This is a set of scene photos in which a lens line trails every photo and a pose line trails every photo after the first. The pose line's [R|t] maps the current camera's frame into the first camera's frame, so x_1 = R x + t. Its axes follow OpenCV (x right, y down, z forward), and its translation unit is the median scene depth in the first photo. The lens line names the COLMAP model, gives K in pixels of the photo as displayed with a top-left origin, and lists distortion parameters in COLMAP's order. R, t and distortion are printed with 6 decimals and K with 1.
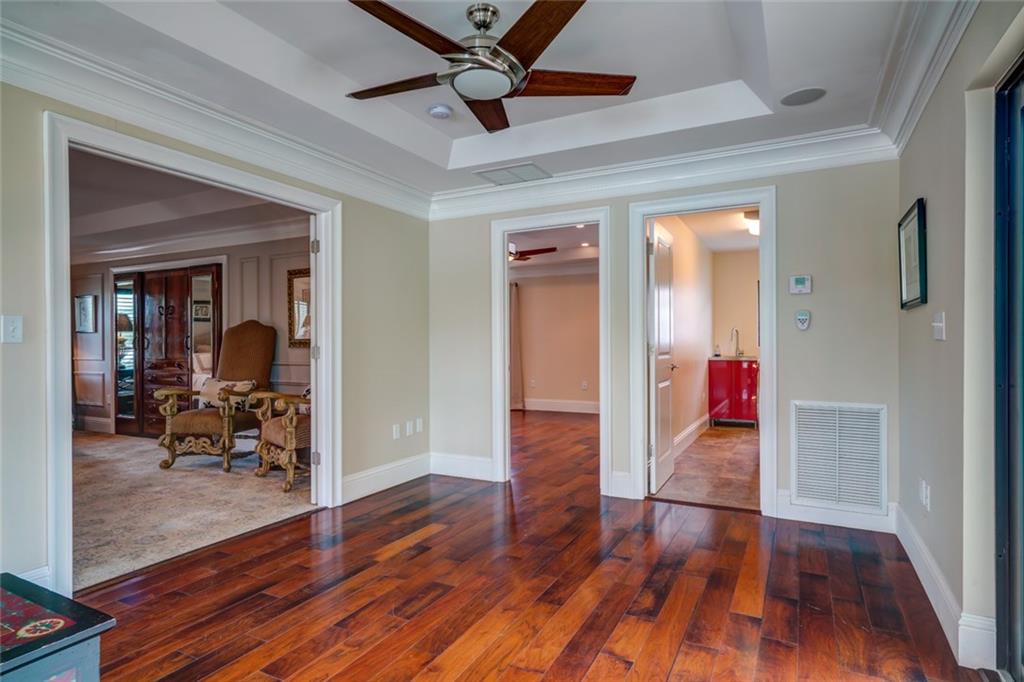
lens RADIAL K [[556.2, 0, 512.0], [0, 556.2, 341.0], [0, 0, 1]] dist [-0.001012, -0.000200]
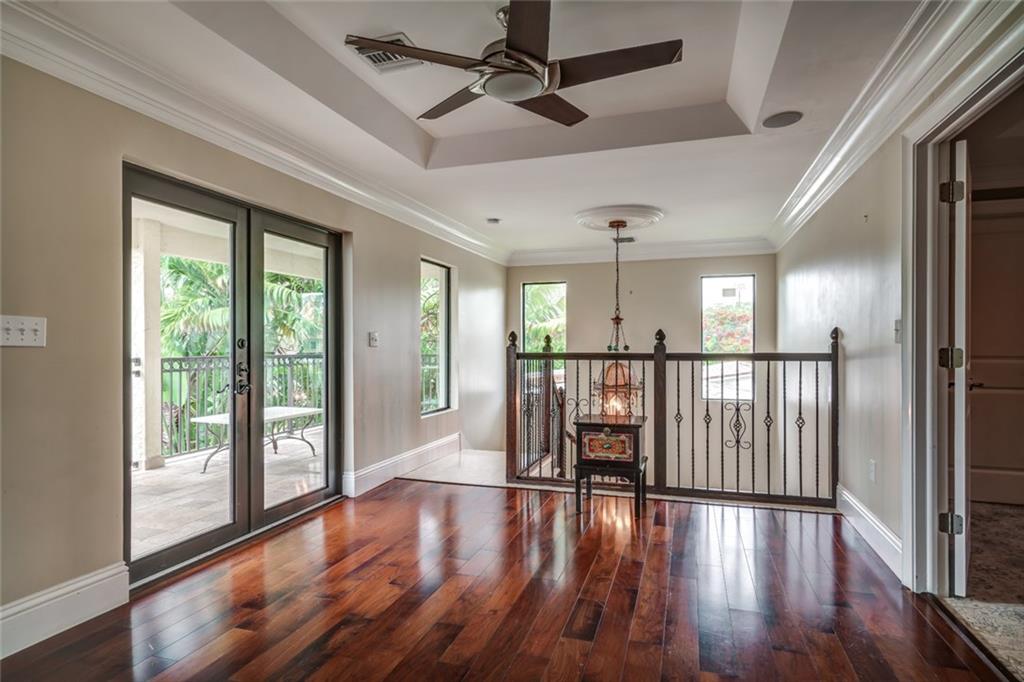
lens RADIAL K [[556.2, 0, 512.0], [0, 556.2, 341.0], [0, 0, 1]] dist [-0.001012, -0.000200]
pose [[-0.985160, 0.005744, -0.171544, 0.123652], [0.006707, 0.999965, -0.005033, -0.001820], [0.171509, -0.006108, -0.985164, 1.965179]]
